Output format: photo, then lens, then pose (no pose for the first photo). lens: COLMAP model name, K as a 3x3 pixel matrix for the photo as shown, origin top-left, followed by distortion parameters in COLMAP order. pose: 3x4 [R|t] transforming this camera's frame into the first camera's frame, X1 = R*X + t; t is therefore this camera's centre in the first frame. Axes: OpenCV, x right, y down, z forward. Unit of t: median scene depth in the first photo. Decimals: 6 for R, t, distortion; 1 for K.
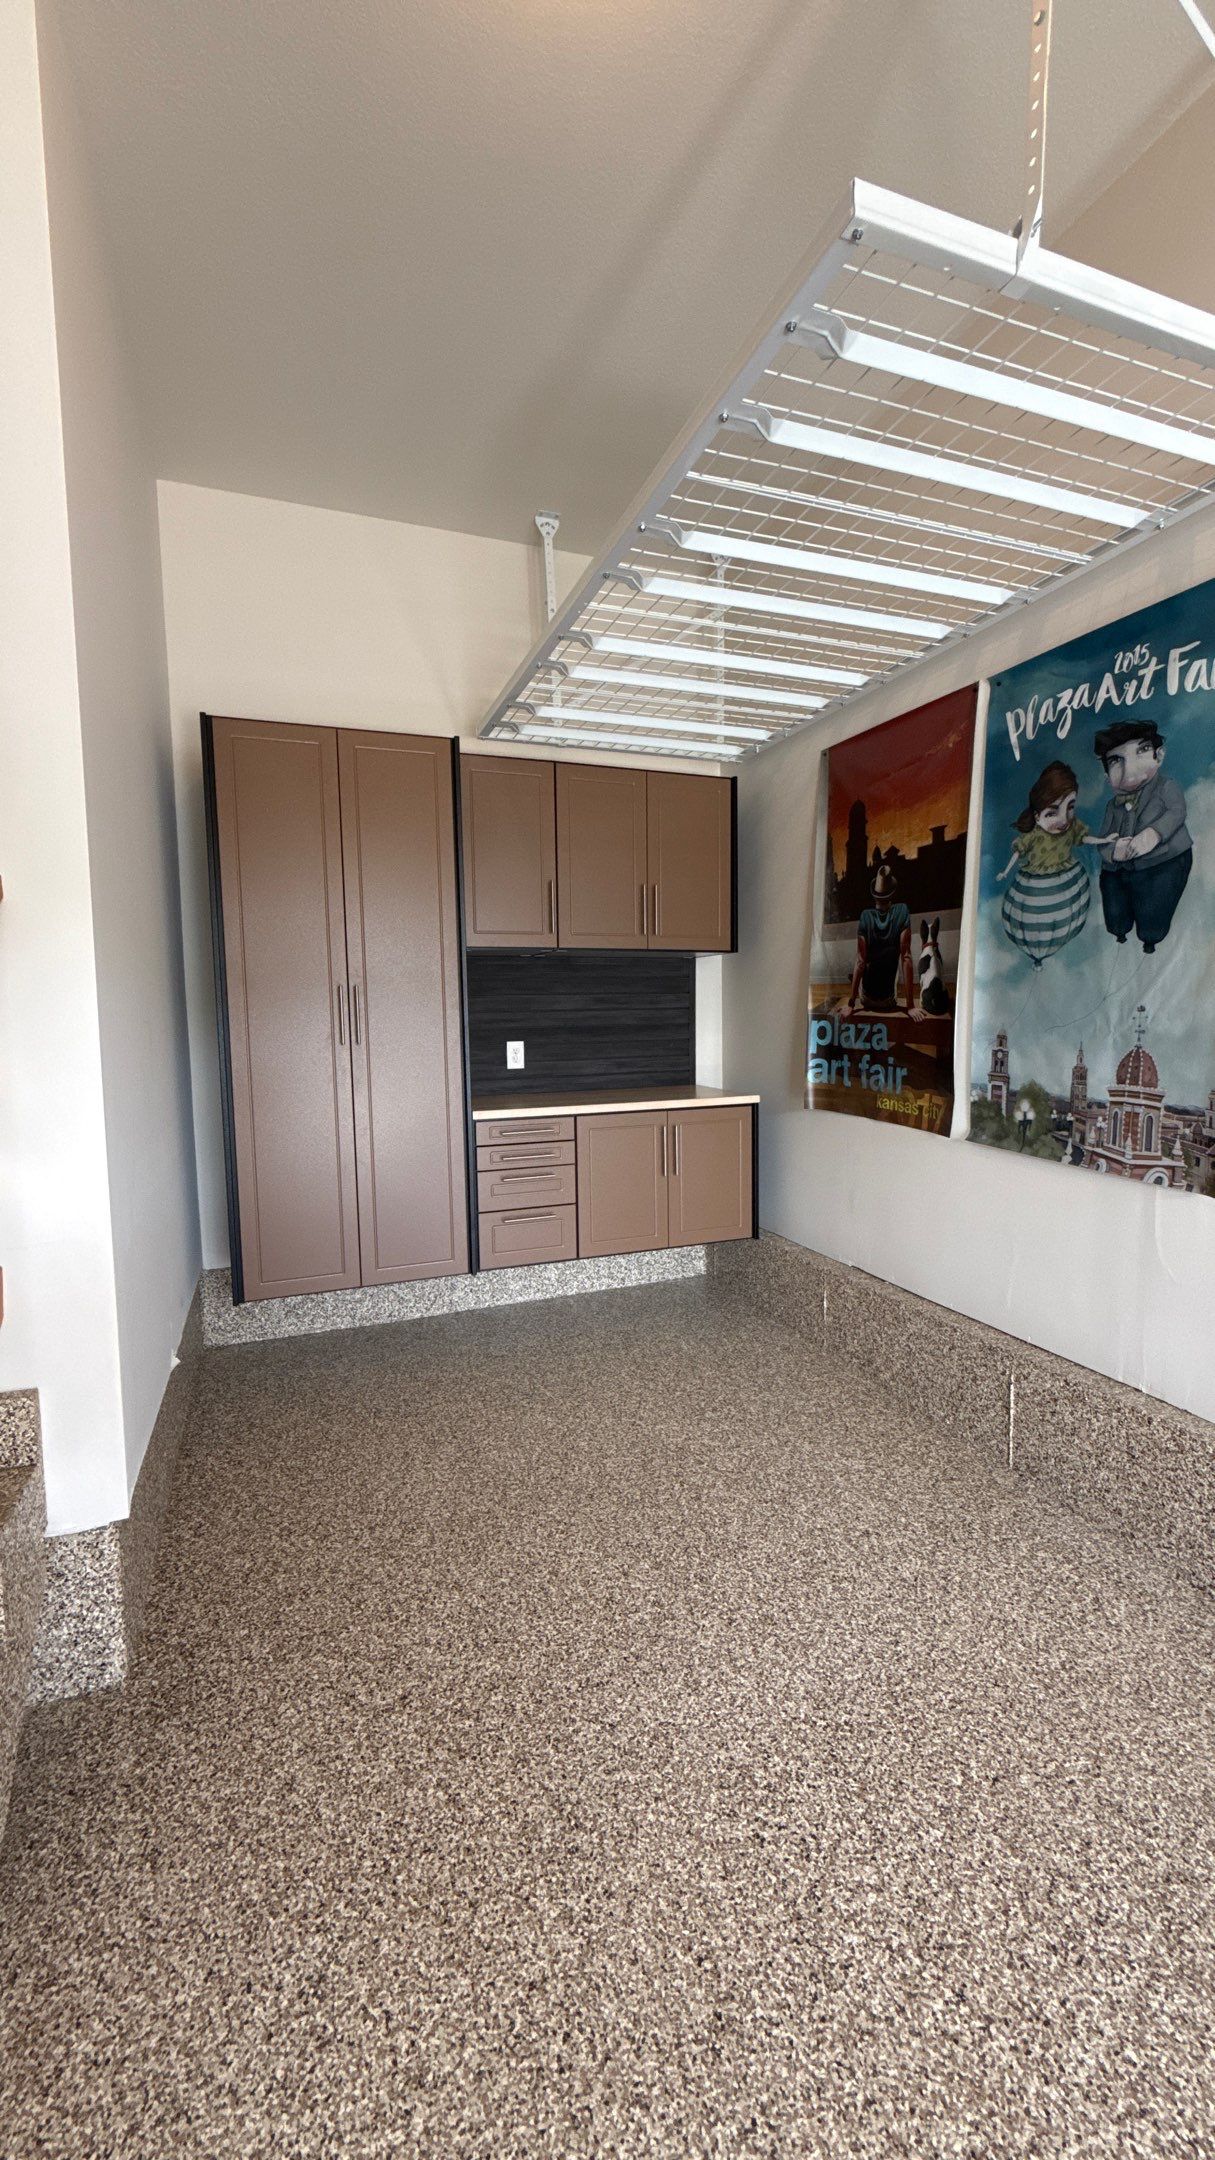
lens RADIAL K [[856.9, 0, 594.9], [0, 856.9, 1078.9], [0, 0, 1]] dist [0.000689, -0.000130]
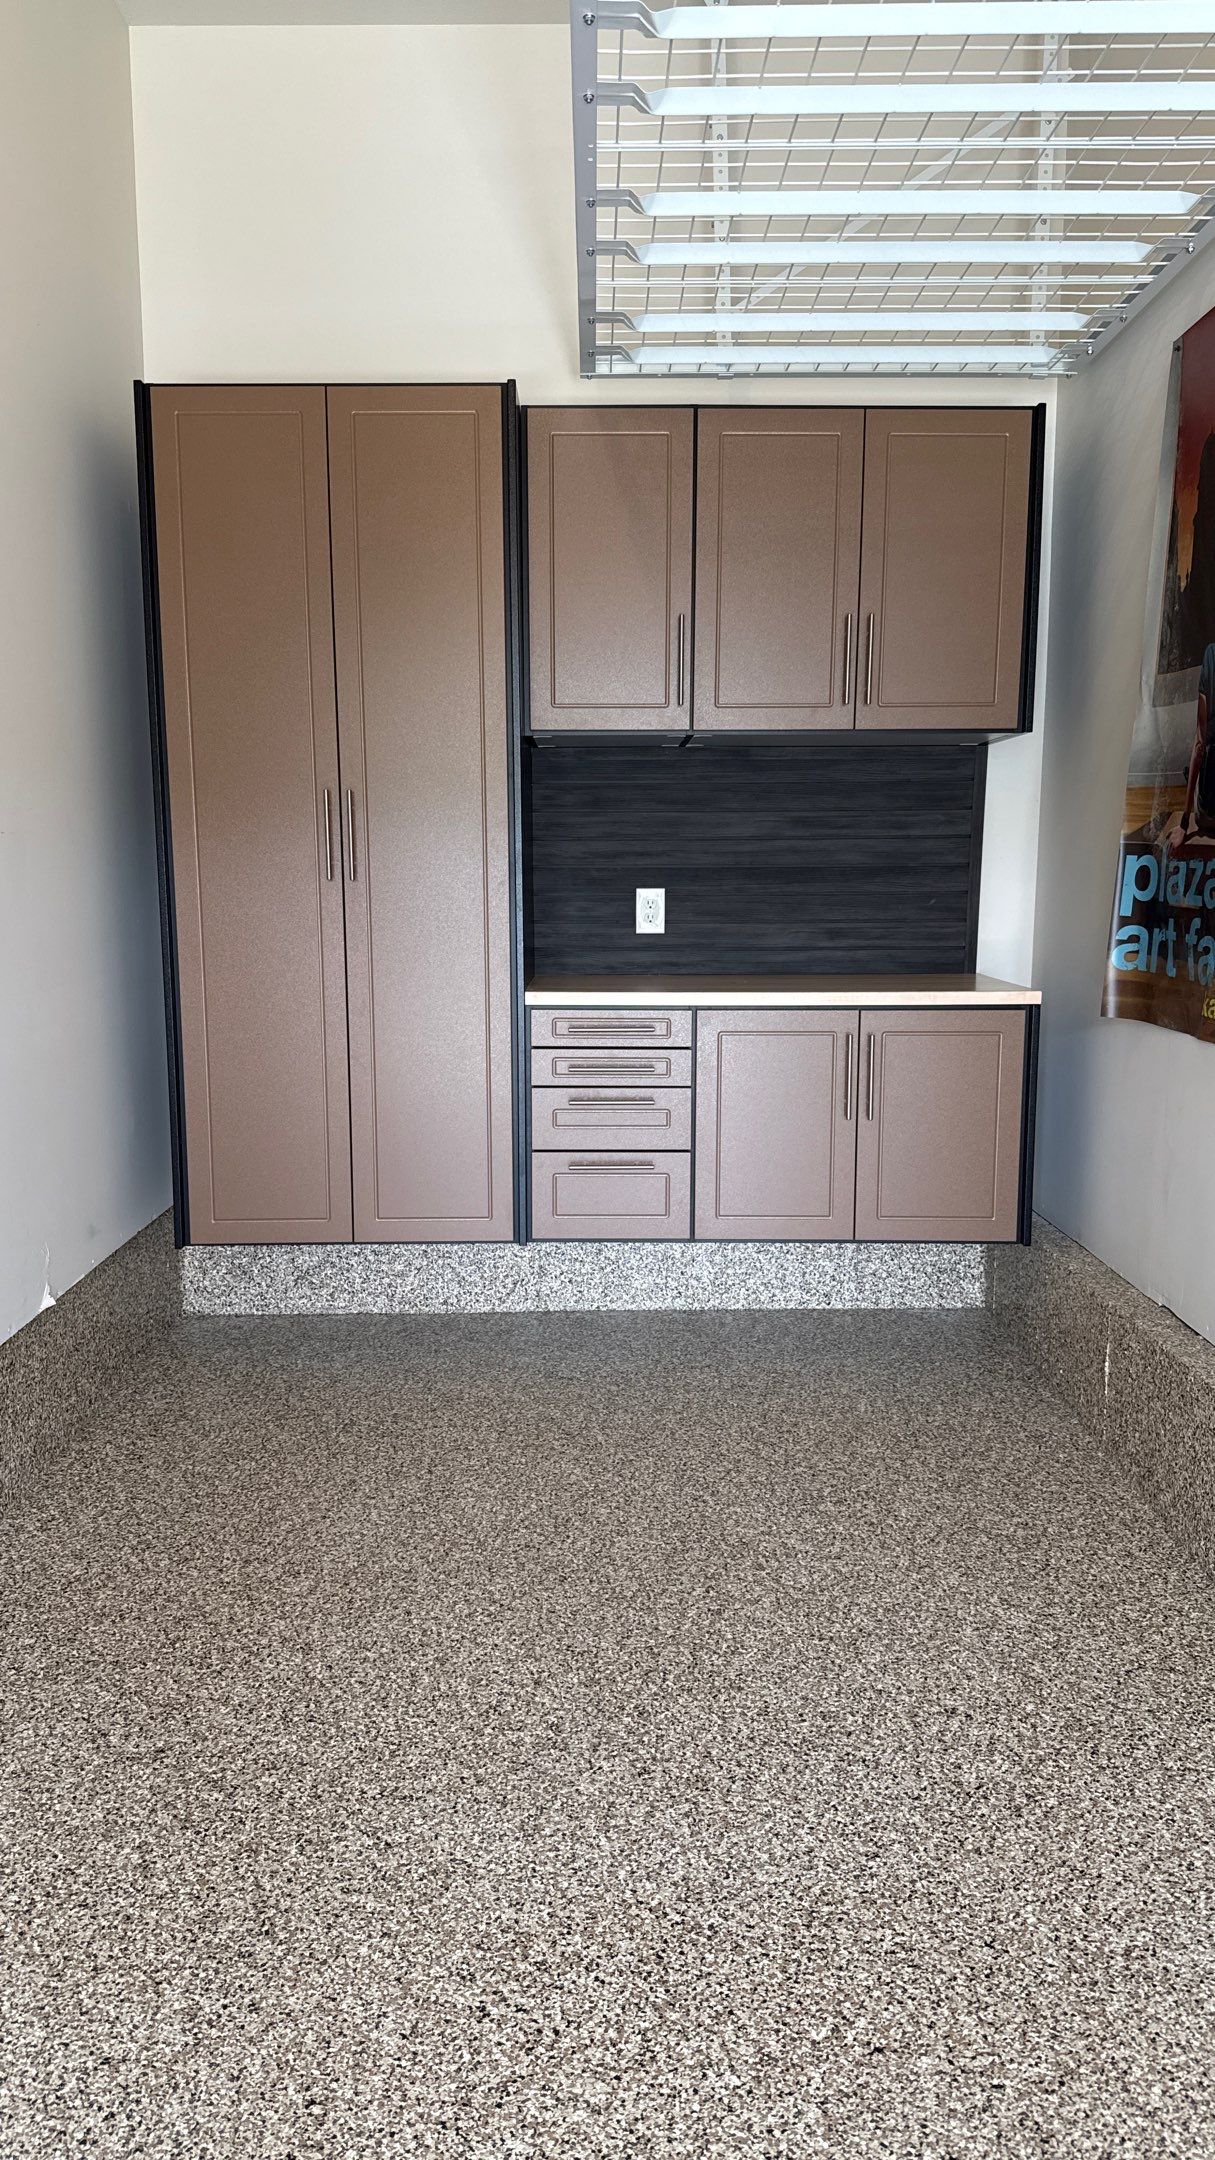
lens RADIAL K [[1502.0, 0, 585.5], [0, 1502.0, 1087.9], [0, 0, 1]] dist [0.053673, -0.064782]
pose [[0.936617, 0.066743, -0.343939, 0.286458], [-0.041693, 0.995944, 0.079729, 0.017806], [0.347866, -0.060336, 0.935601, -0.033471]]
